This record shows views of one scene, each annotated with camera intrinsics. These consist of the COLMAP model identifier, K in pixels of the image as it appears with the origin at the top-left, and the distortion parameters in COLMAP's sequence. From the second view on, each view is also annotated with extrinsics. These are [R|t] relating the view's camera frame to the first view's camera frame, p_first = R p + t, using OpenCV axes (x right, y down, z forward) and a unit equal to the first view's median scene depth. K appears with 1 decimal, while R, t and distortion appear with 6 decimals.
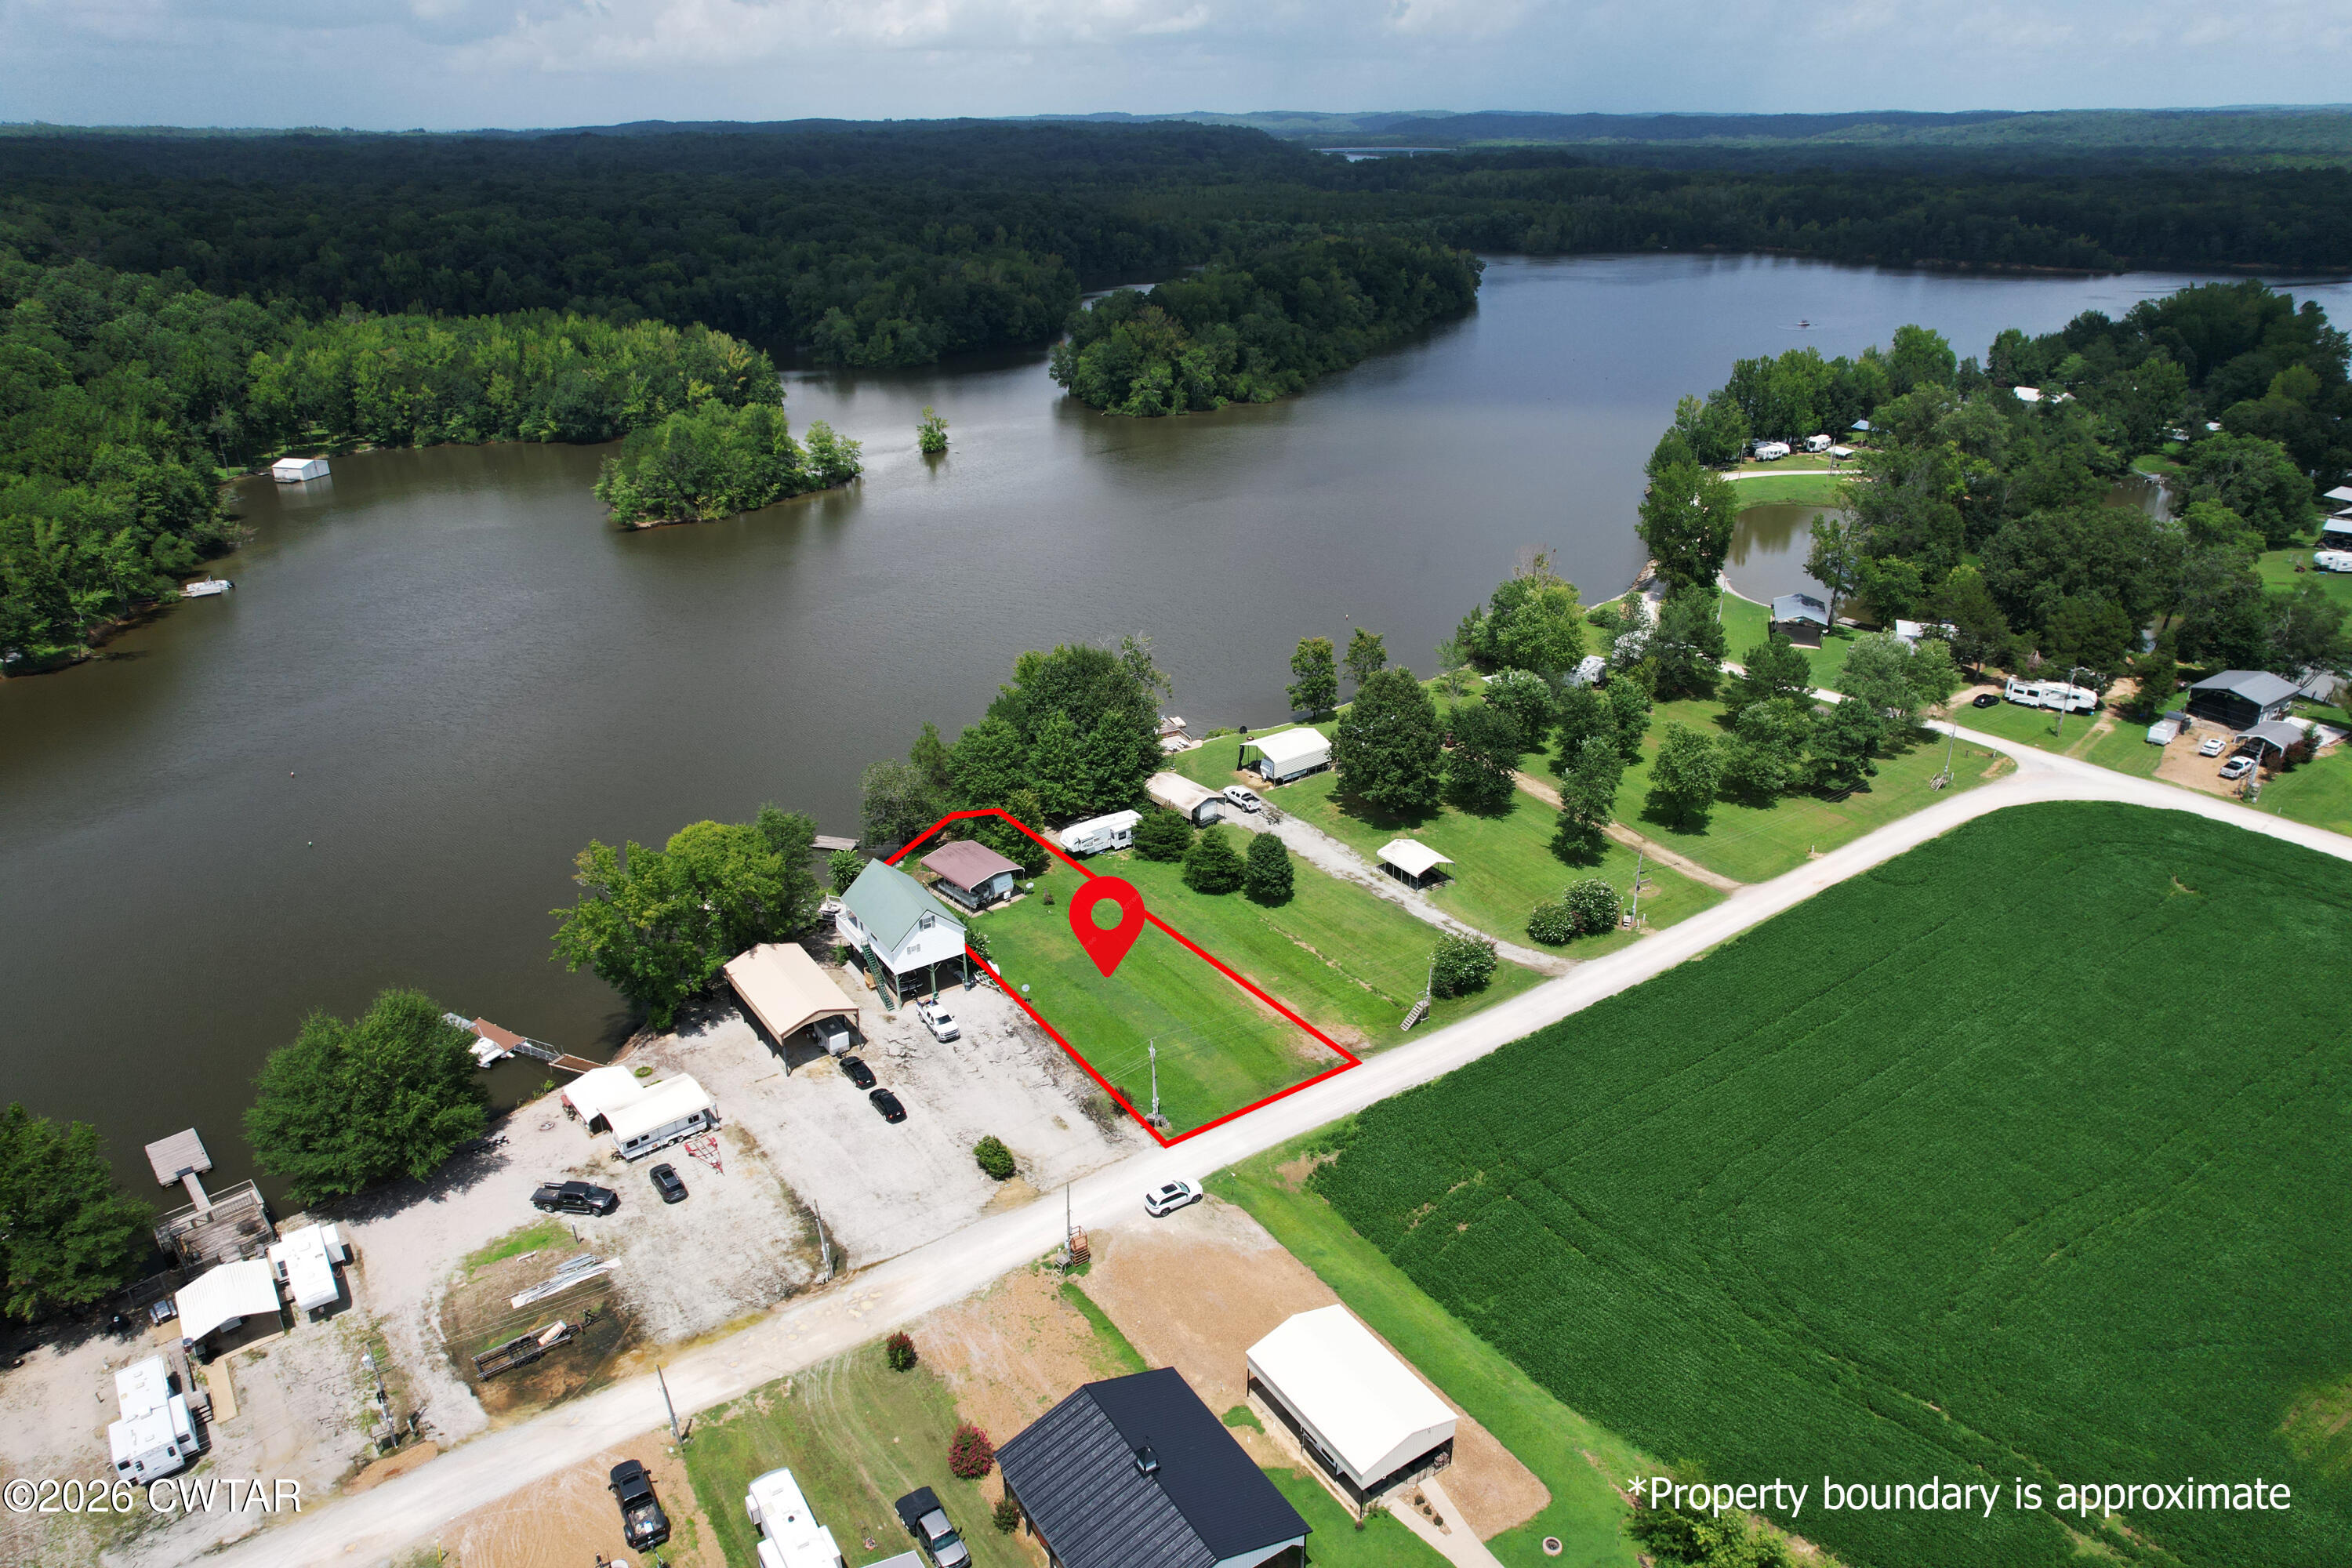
lens RADIAL K [[1505.9, 0, 1179.8], [0, 1505.9, 785.3], [0, 0, 1]] dist [-0.078126, 0.074408]
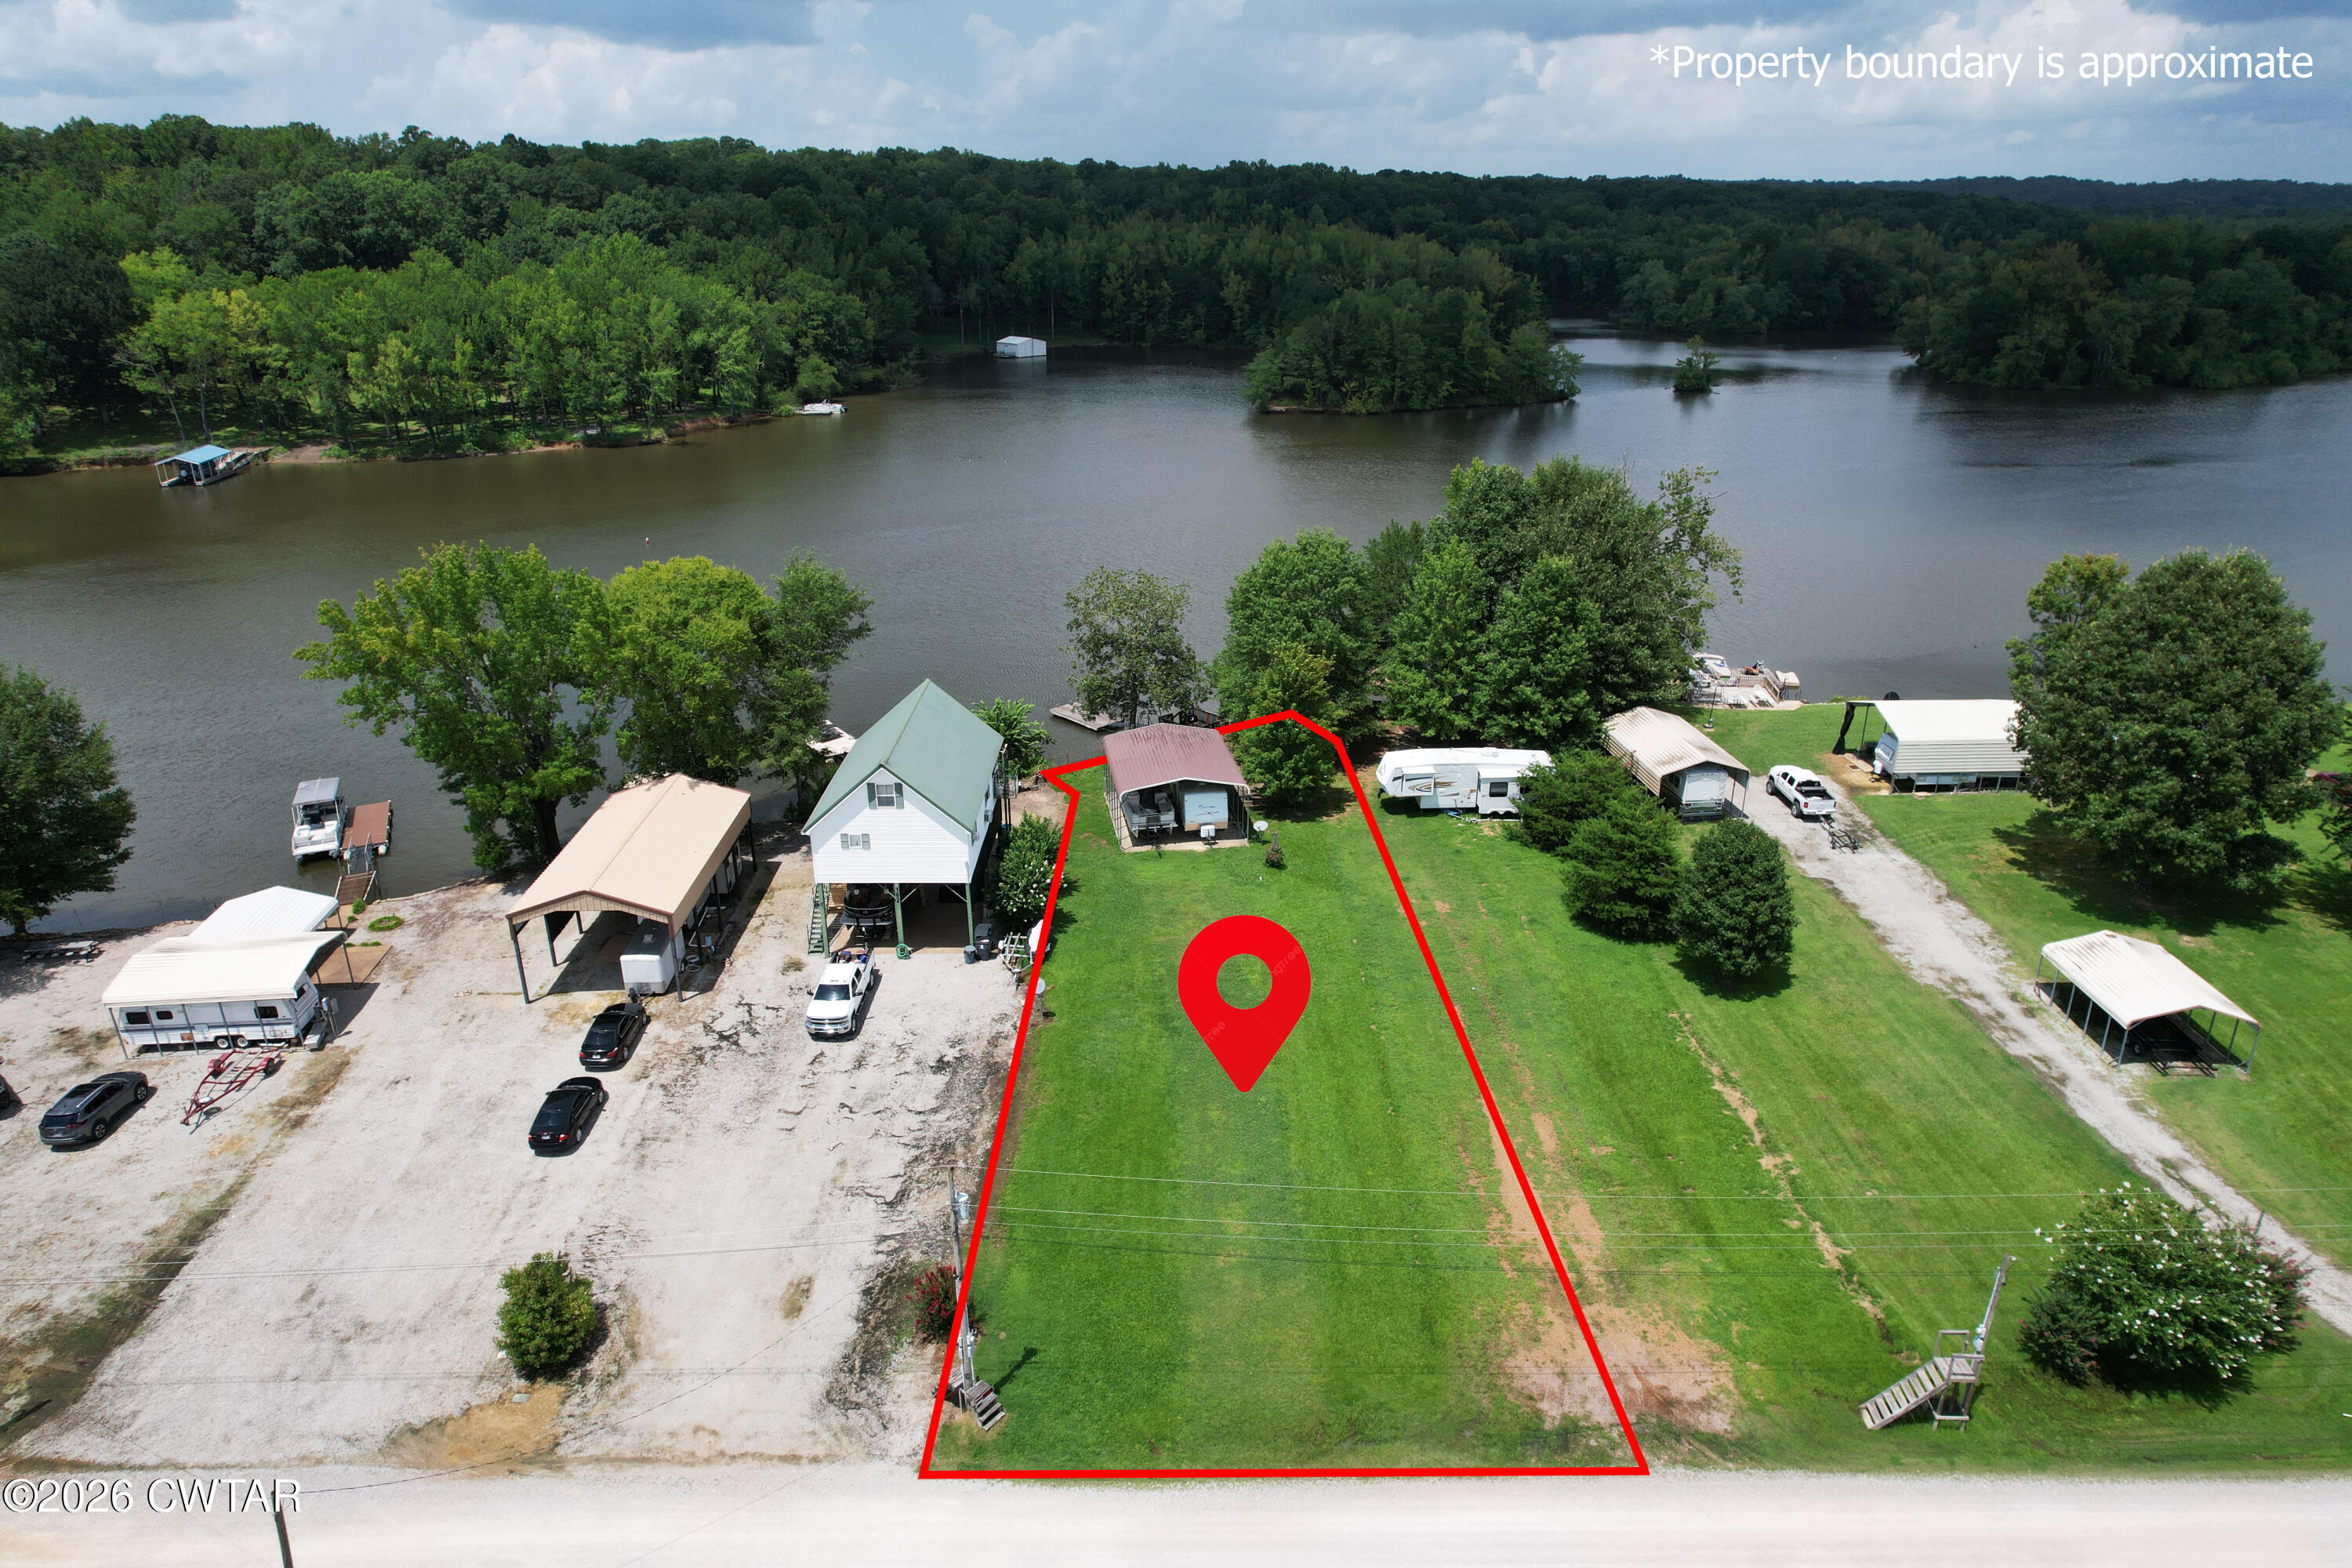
lens RADIAL K [[1505.9, 0, 1179.8], [0, 1505.9, 785.3], [0, 0, 1]] dist [-0.078126, 0.074408]
pose [[0.830091, 0.208939, -0.517003, 0.140124], [-0.231689, 0.972562, 0.021051, 0.049197], [0.507216, 0.102310, 0.855724, 0.551508]]
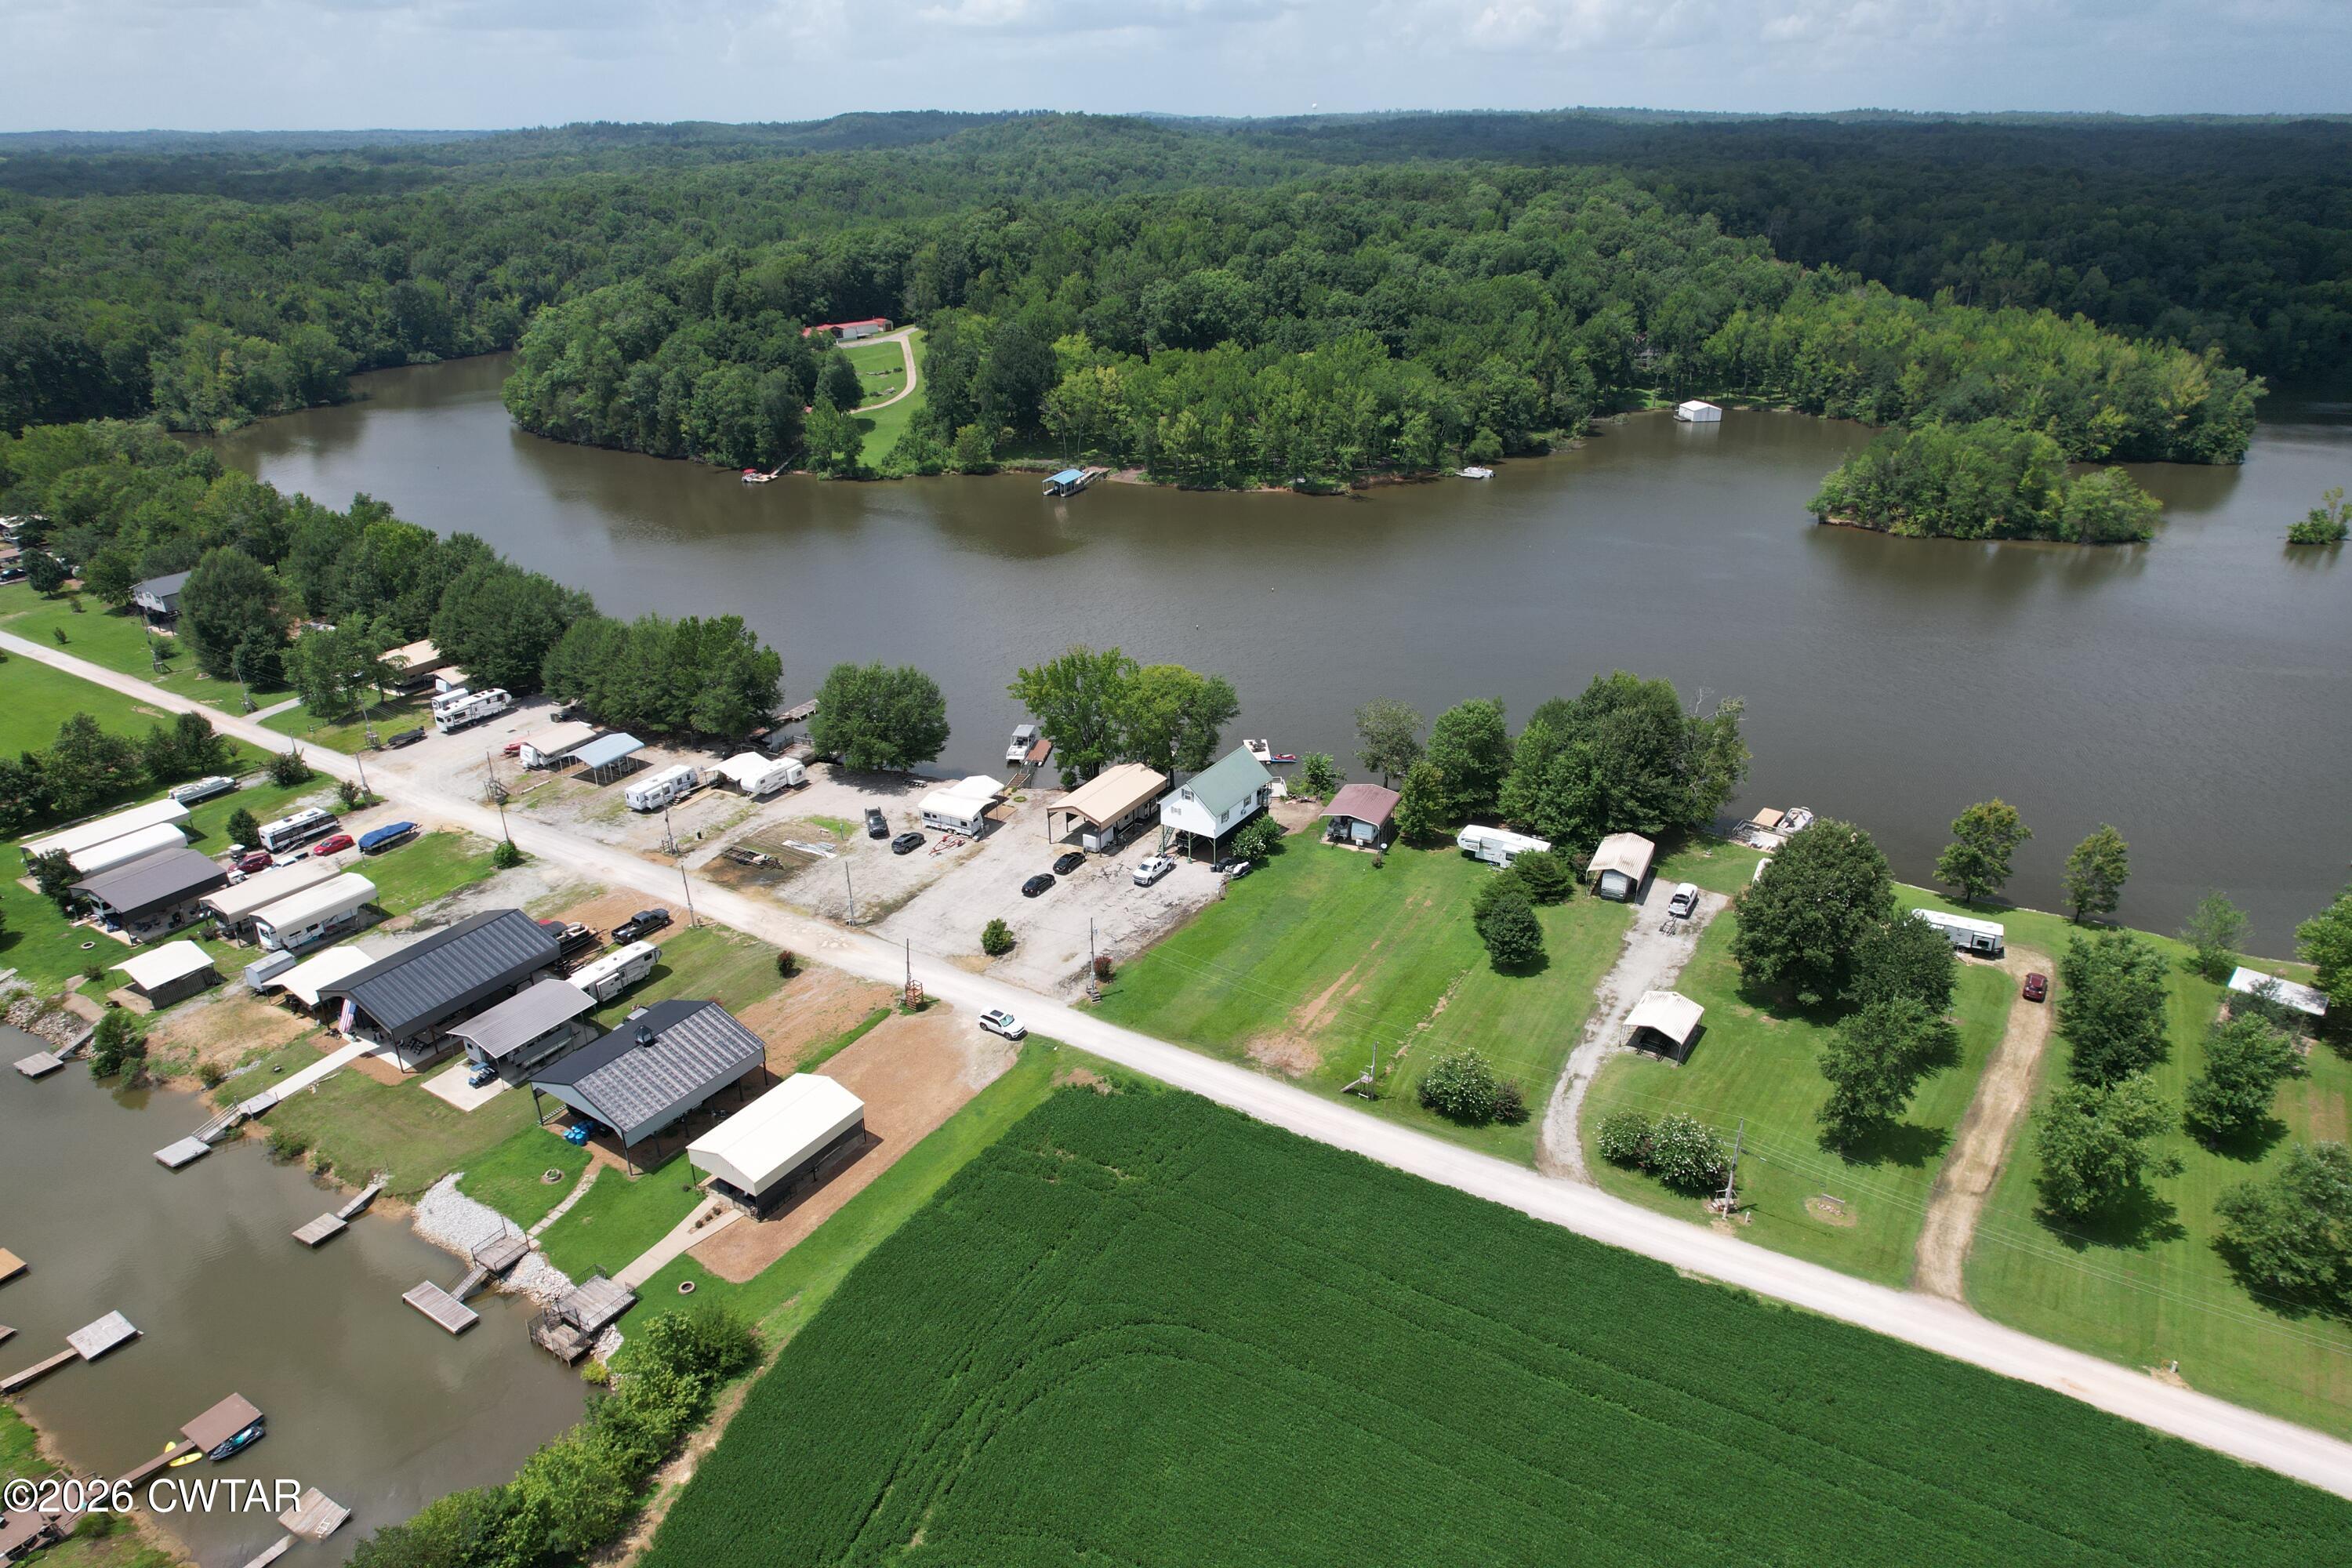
lens RADIAL K [[1505.9, 0, 1179.8], [0, 1505.9, 785.3], [0, 0, 1]] dist [-0.078126, 0.074408]
pose [[0.403118, 0.379527, -0.832740, 0.704112], [-0.373098, 0.899052, 0.229137, -0.159277], [0.835640, 0.218324, 0.504025, 0.347520]]
